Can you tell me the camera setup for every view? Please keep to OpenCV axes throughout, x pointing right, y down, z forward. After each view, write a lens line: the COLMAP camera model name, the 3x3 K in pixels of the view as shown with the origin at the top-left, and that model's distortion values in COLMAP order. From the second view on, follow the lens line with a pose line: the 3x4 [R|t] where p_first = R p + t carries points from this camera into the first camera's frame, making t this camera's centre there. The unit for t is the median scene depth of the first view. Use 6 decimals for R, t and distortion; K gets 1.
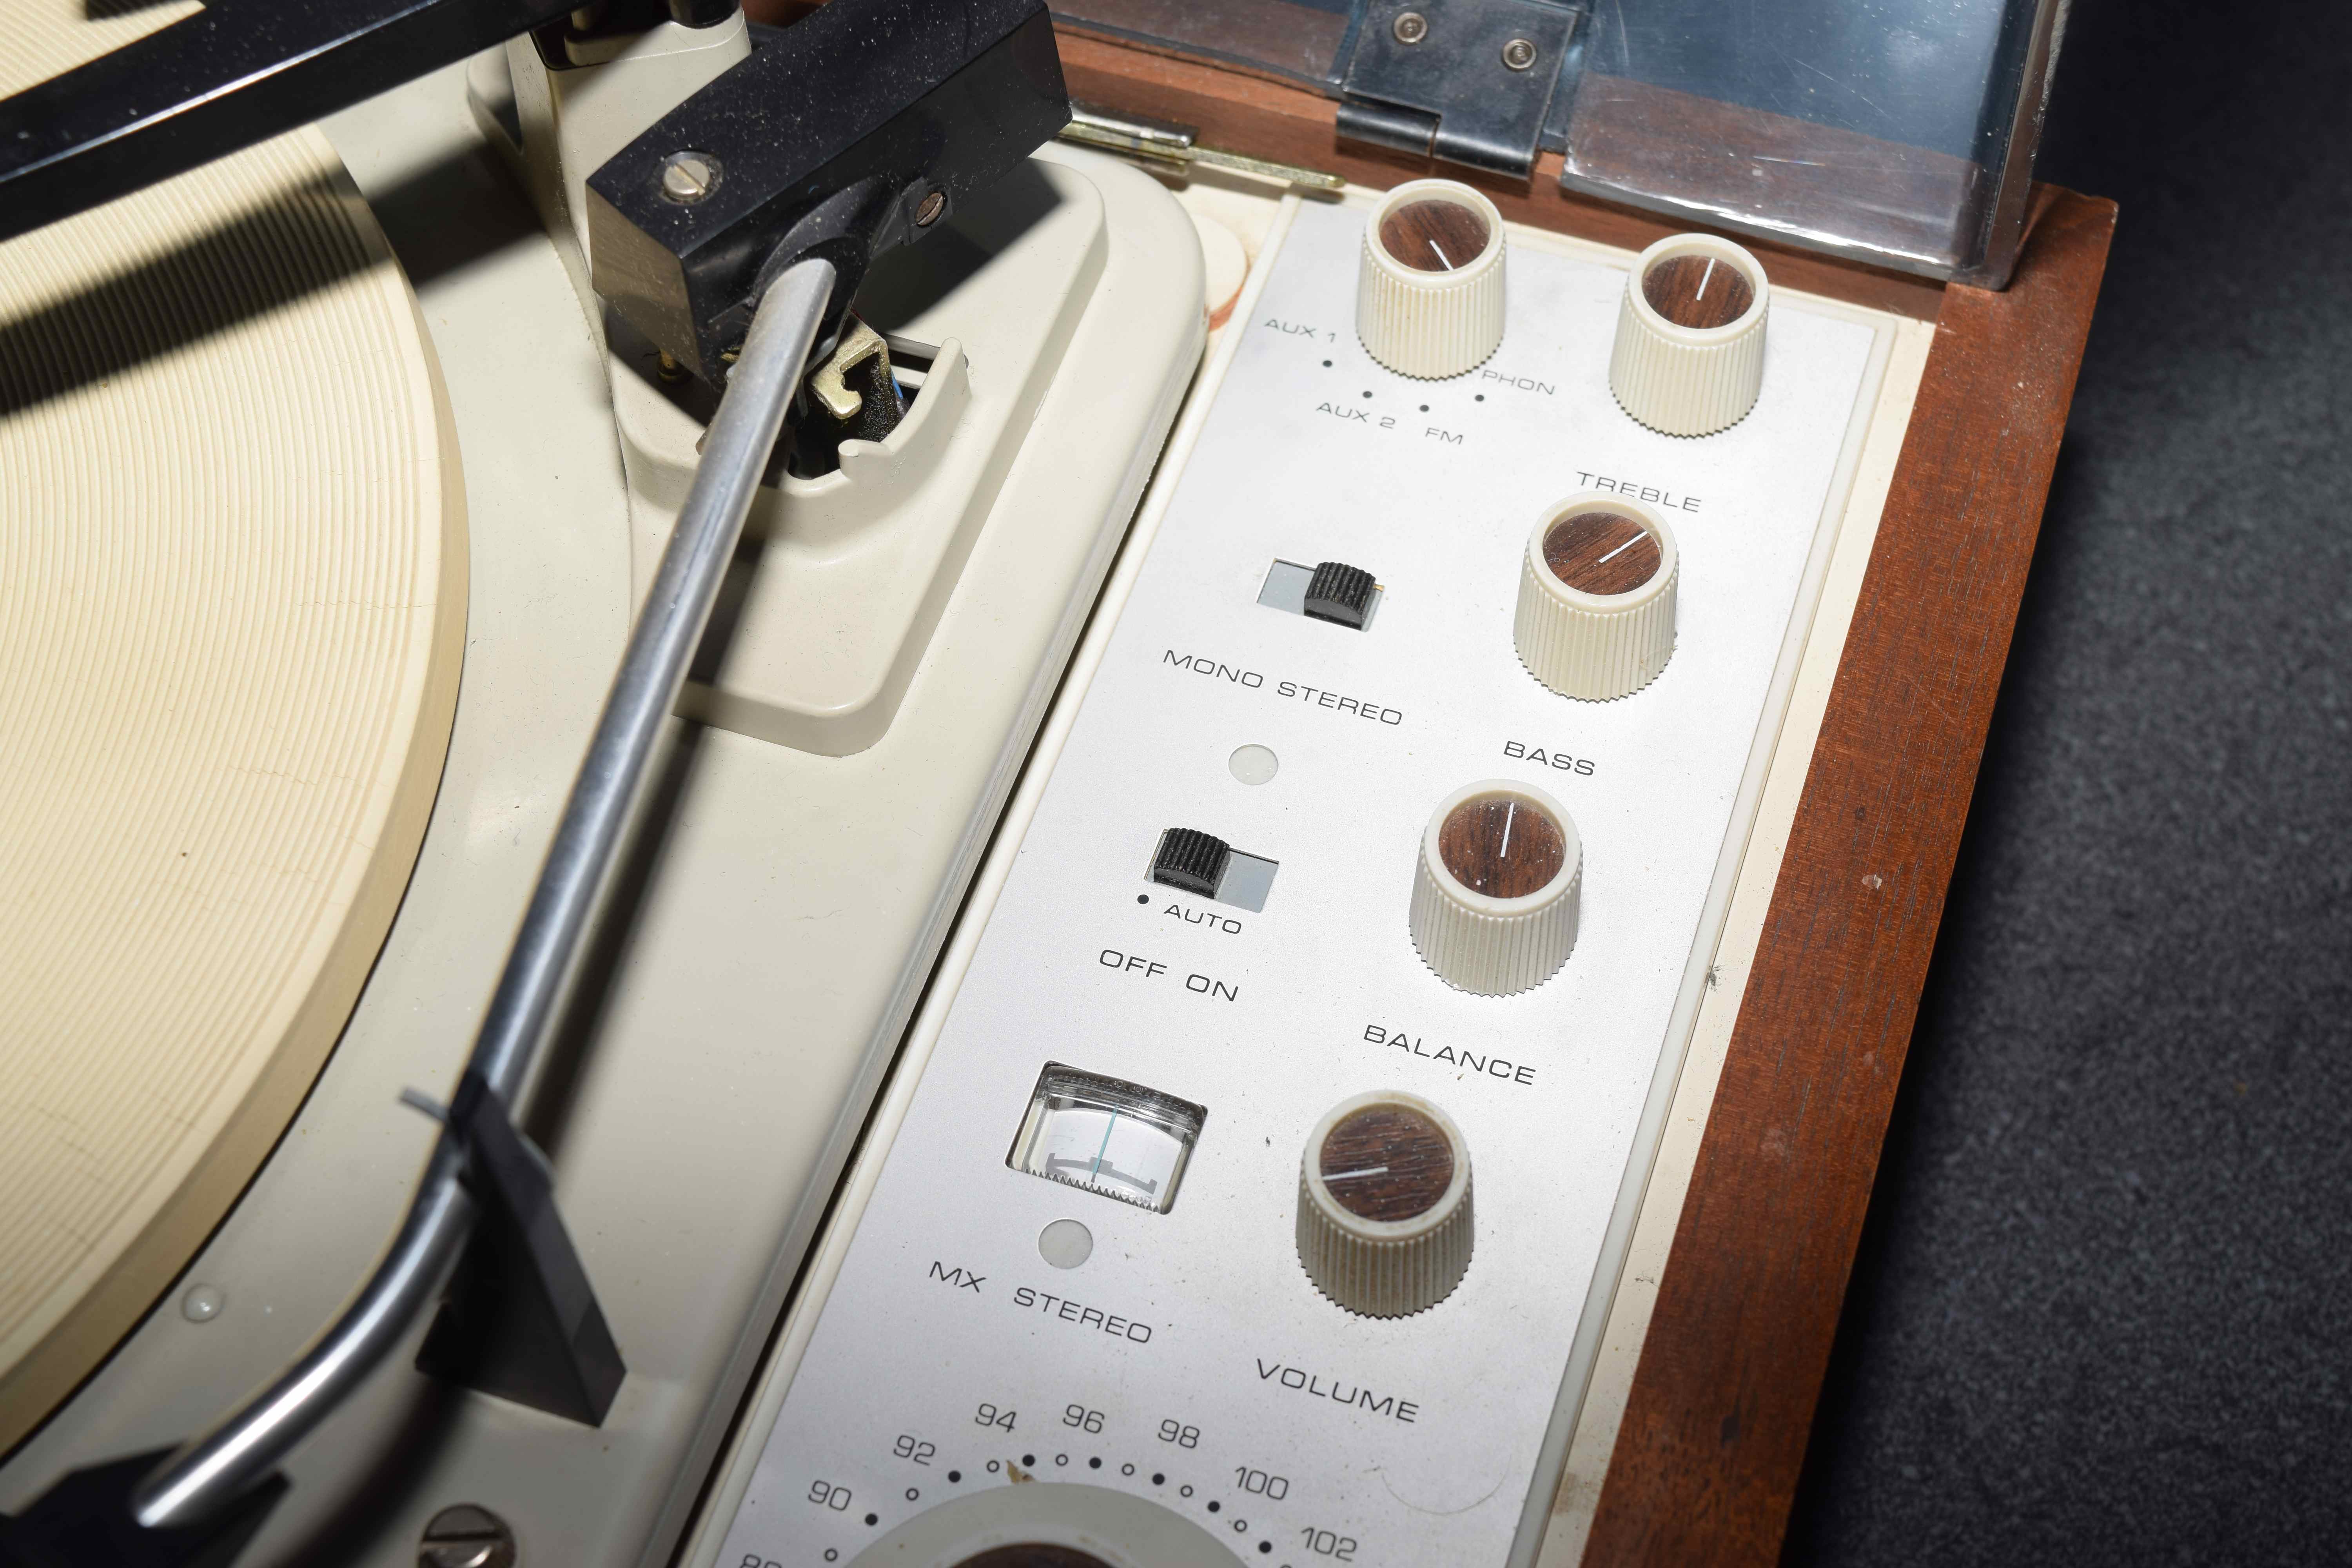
lens RADIAL K [[3485.4, 0, 1176.3], [0, 3485.4, 771.3], [0, 0, 1]] dist [-0.016410, 0.000000]
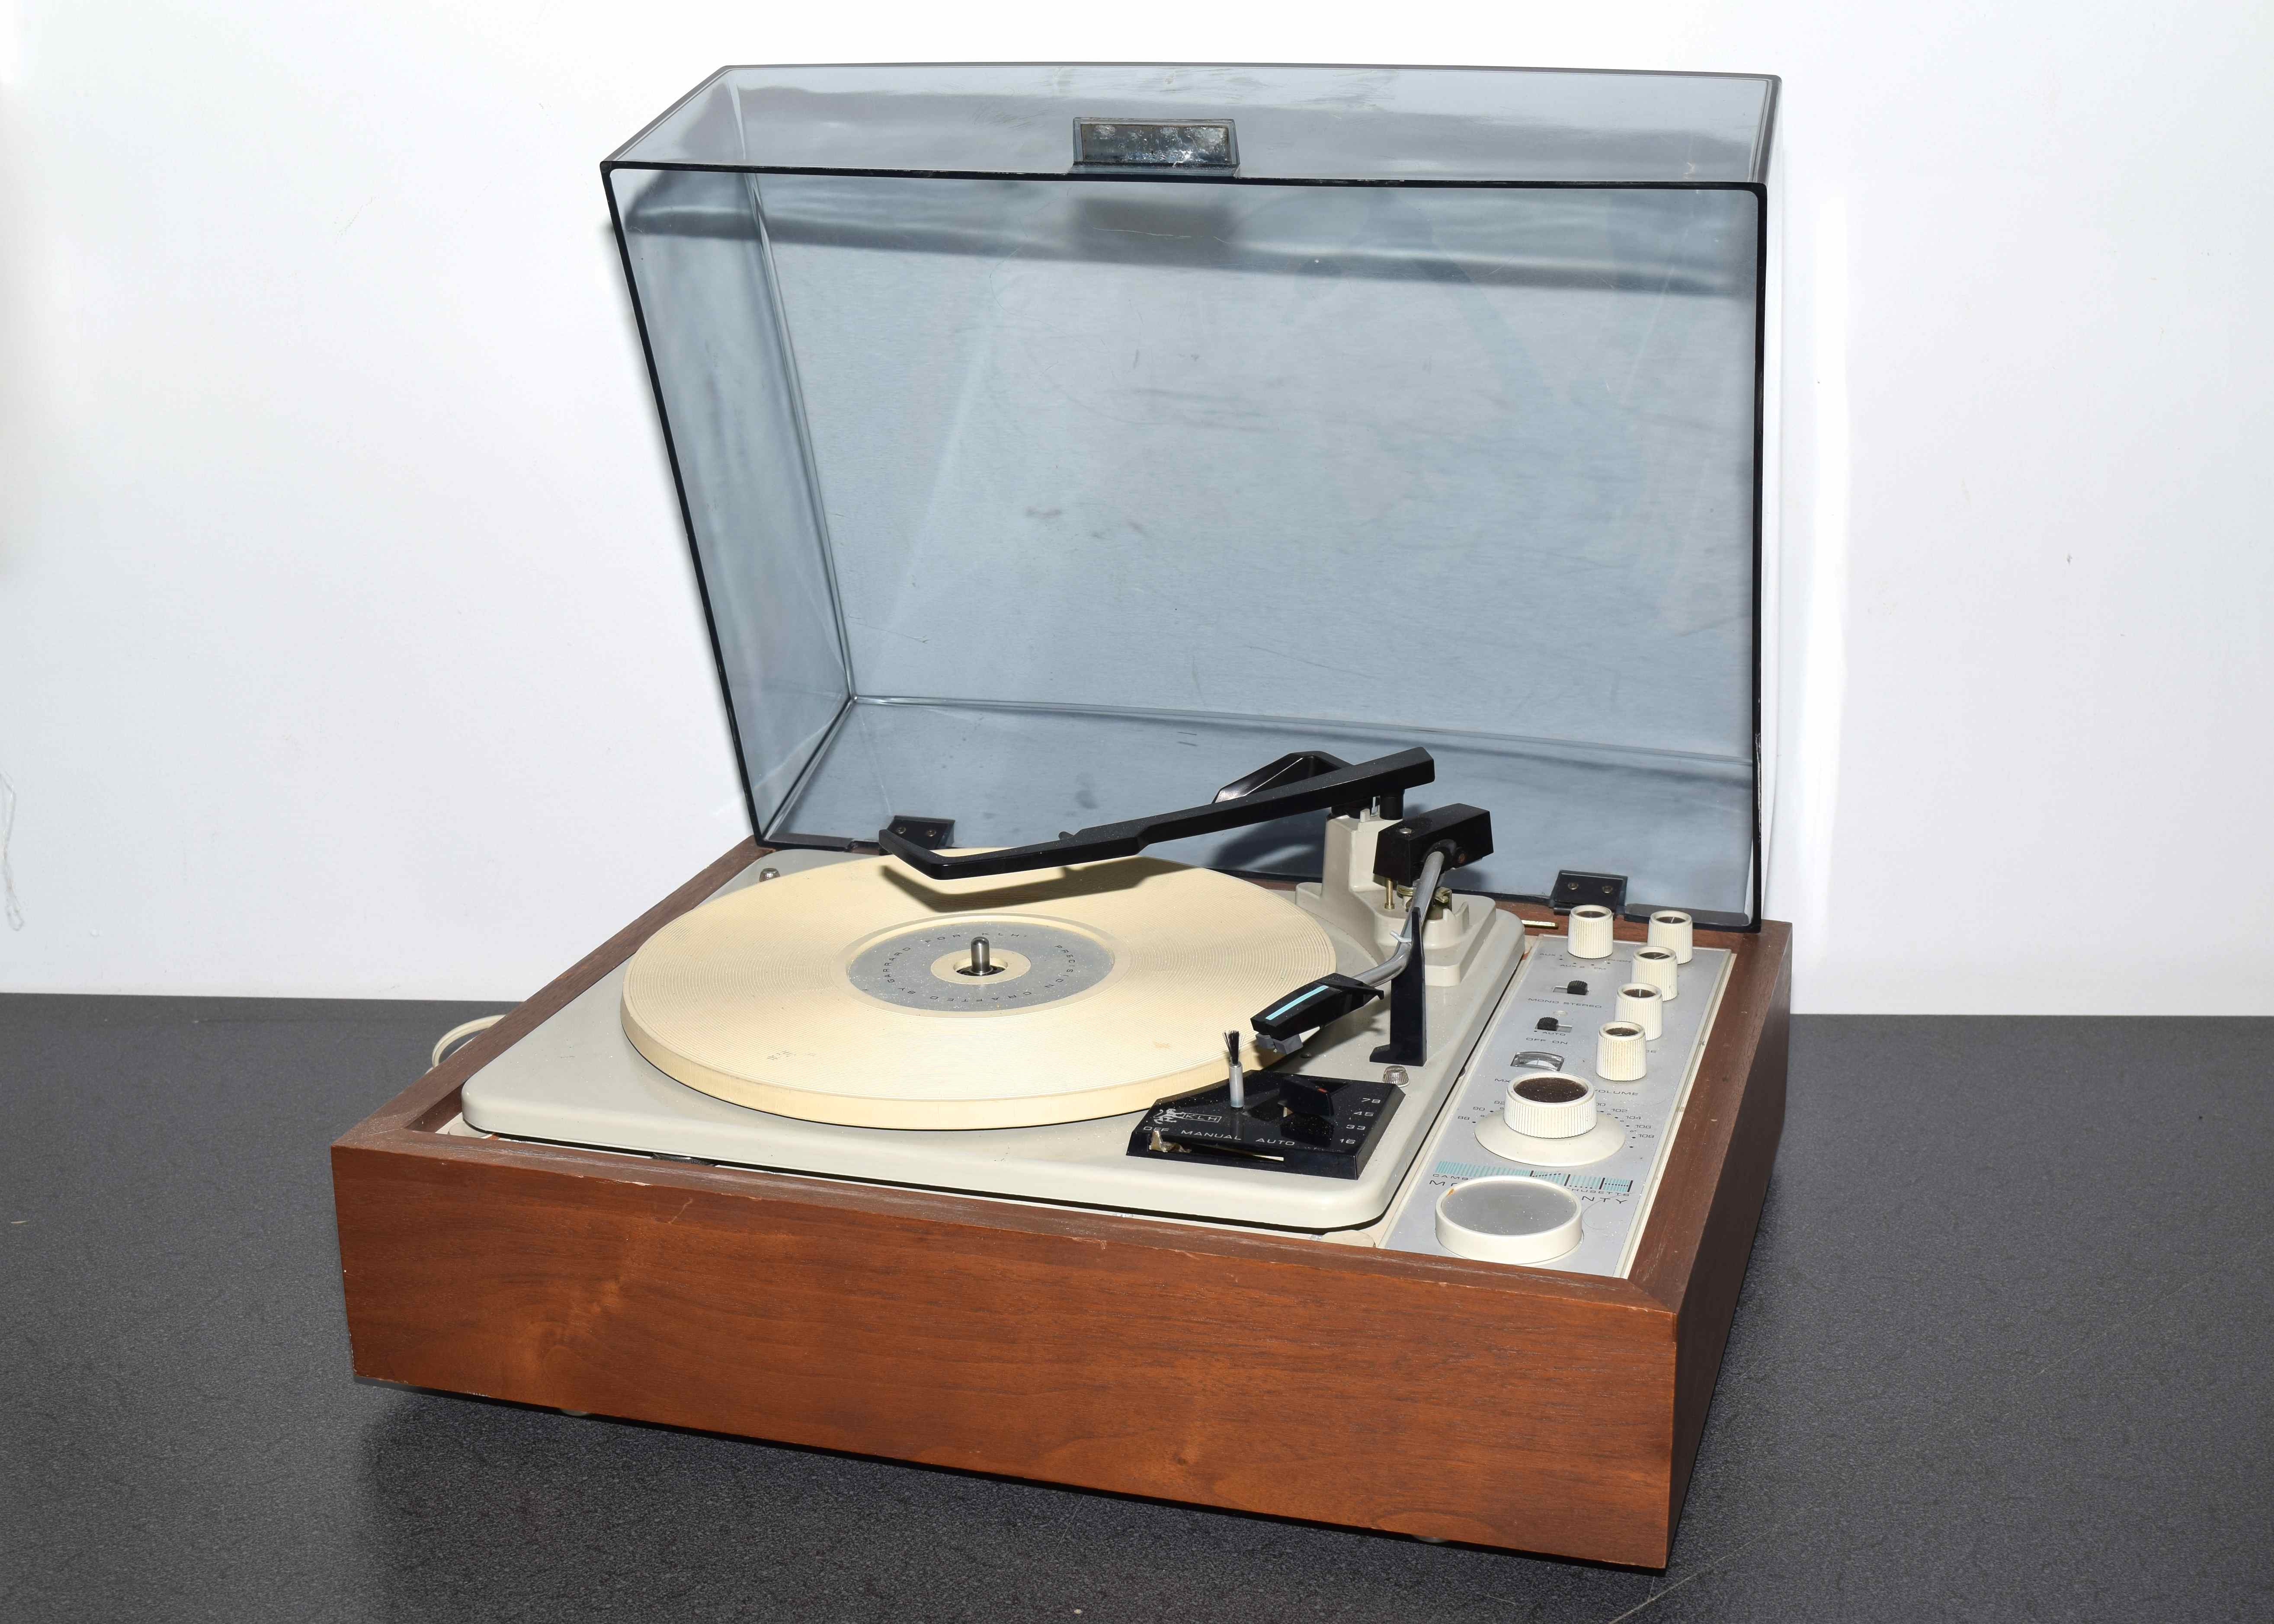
lens RADIAL K [[3110.8, 0, 1125.1], [0, 3110.8, 812.6], [0, 0, 1]] dist [-0.023923, 0.000000]
pose [[0.999523, -0.000056, 0.030879, -0.464064], [0.019230, 0.783563, -0.621015, 1.608763], [-0.024161, 0.621313, 0.783190, -1.391502]]
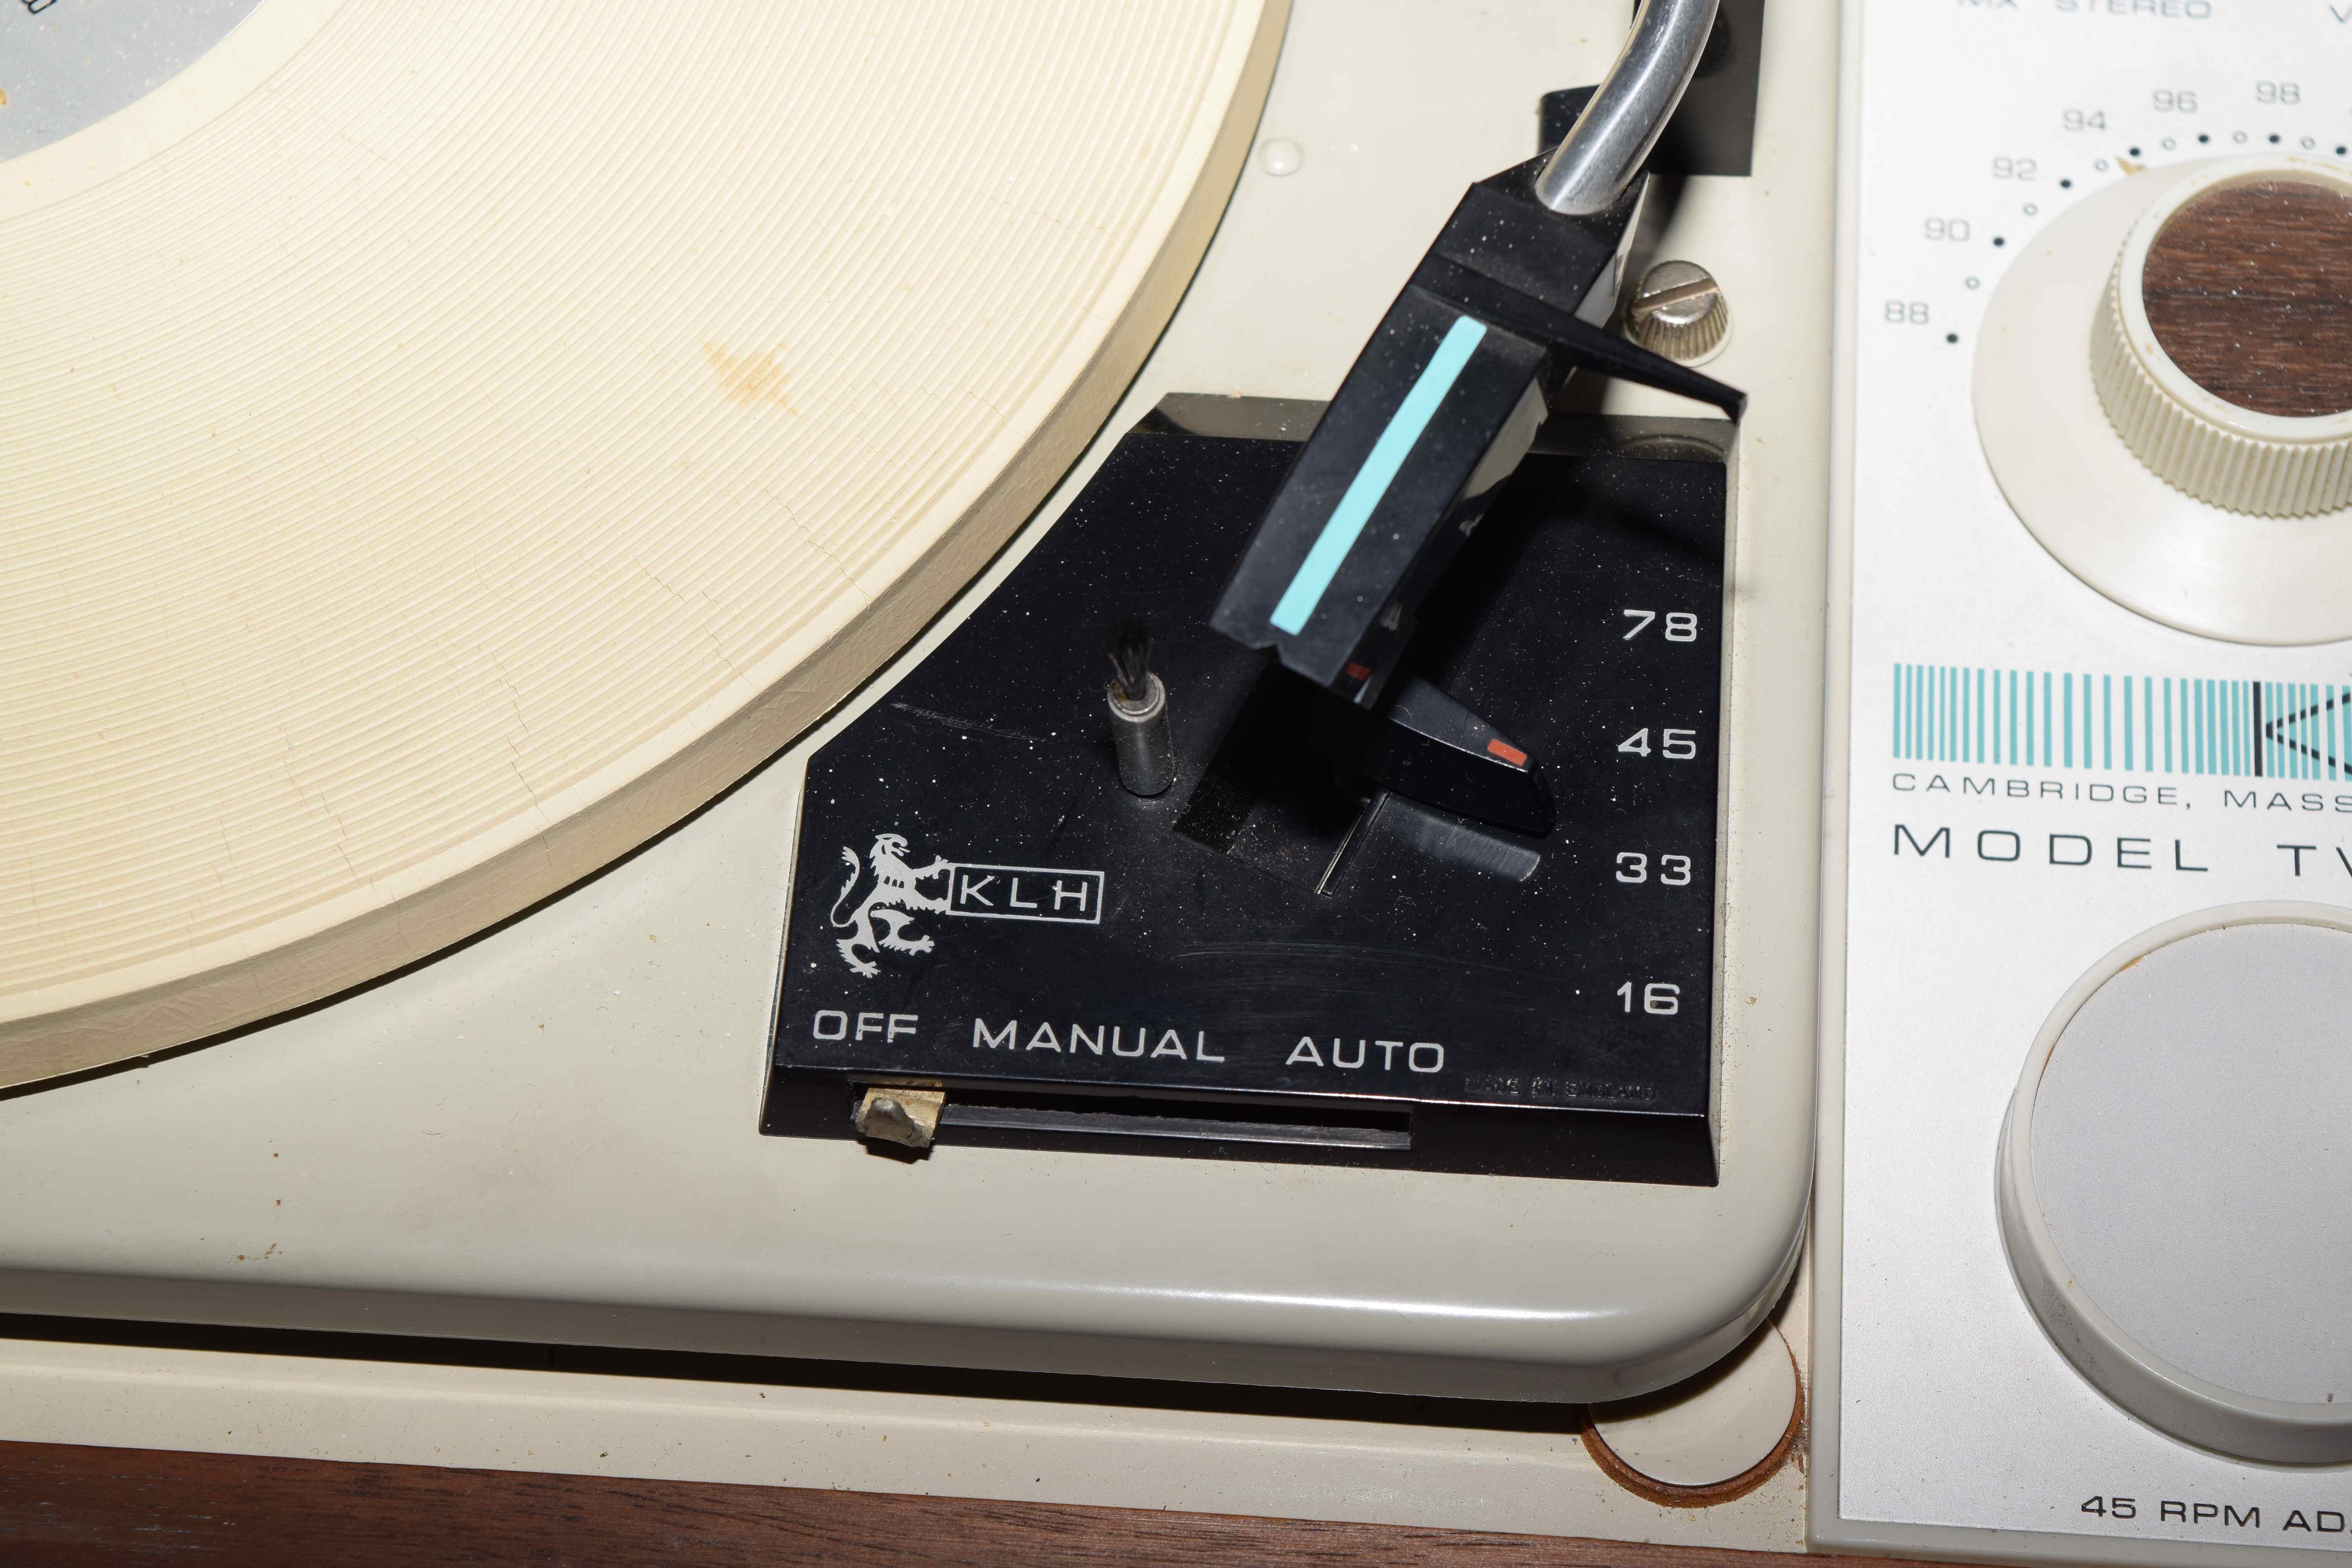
lens RADIAL K [[5205.2, 0, 1176.0], [0, 5205.2, 792.0], [0, 0, 1]] dist [0.085740, 0.000000]
pose [[0.967062, -0.224676, 0.119629, -0.416060], [0.210715, 0.970288, 0.118915, 0.118638], [-0.142792, -0.089791, 0.985671, -0.309178]]
